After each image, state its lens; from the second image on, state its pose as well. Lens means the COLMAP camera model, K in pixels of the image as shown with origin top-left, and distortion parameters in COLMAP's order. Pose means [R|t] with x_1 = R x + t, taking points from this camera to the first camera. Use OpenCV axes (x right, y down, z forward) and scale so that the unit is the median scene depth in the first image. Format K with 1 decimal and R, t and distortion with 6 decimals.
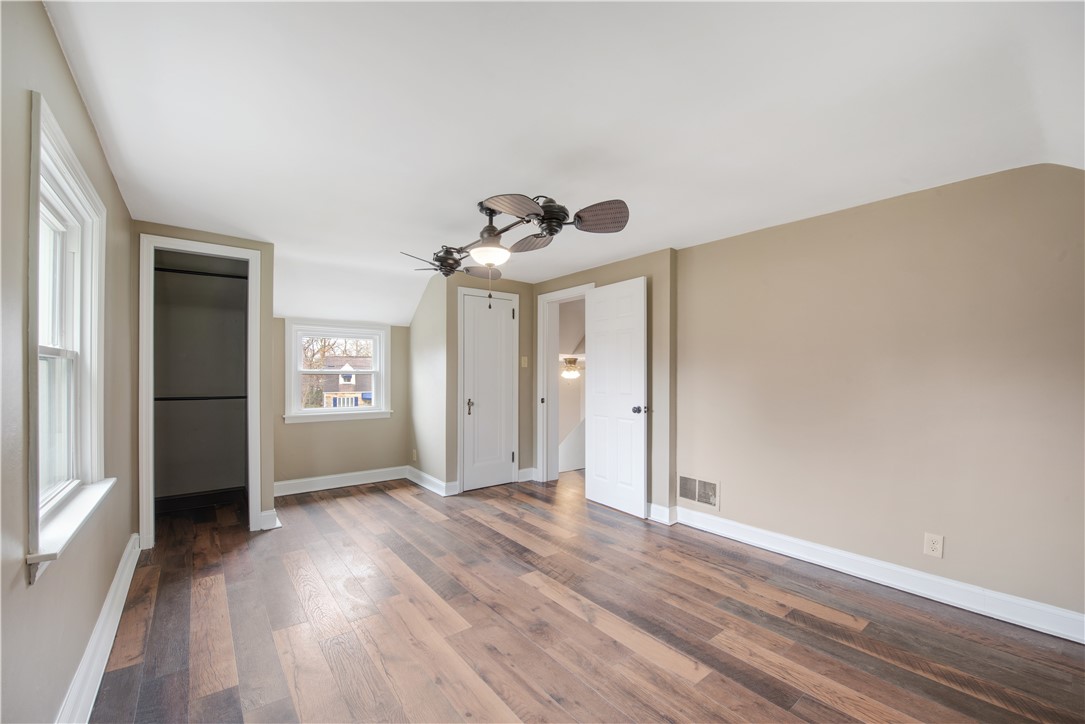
lens RADIAL K [[434.0, 0, 542.0], [0, 434.0, 365.1], [0, 0, 1]] dist [-0.001620, -0.005516]
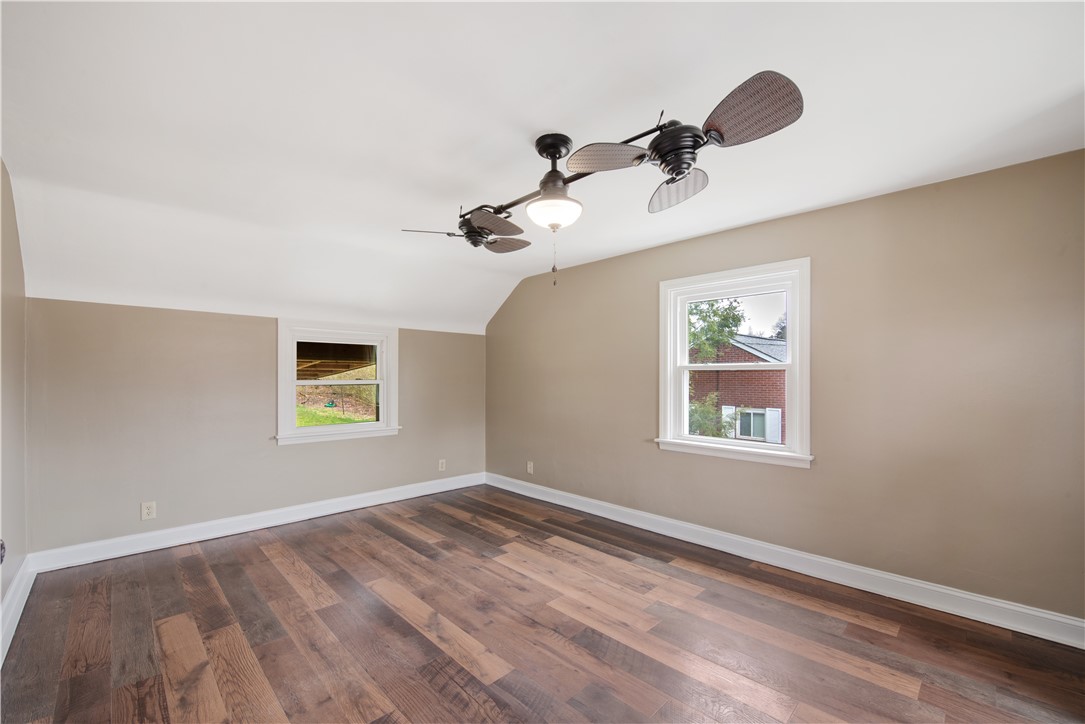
lens RADIAL K [[434.0, 0, 542.0], [0, 434.0, 365.1], [0, 0, 1]] dist [-0.001620, -0.005516]
pose [[-0.993766, -0.006498, -0.111297, -0.021750], [-0.001464, 0.998975, -0.045246, 0.039230], [0.111477, -0.044801, -0.992757, 2.028587]]
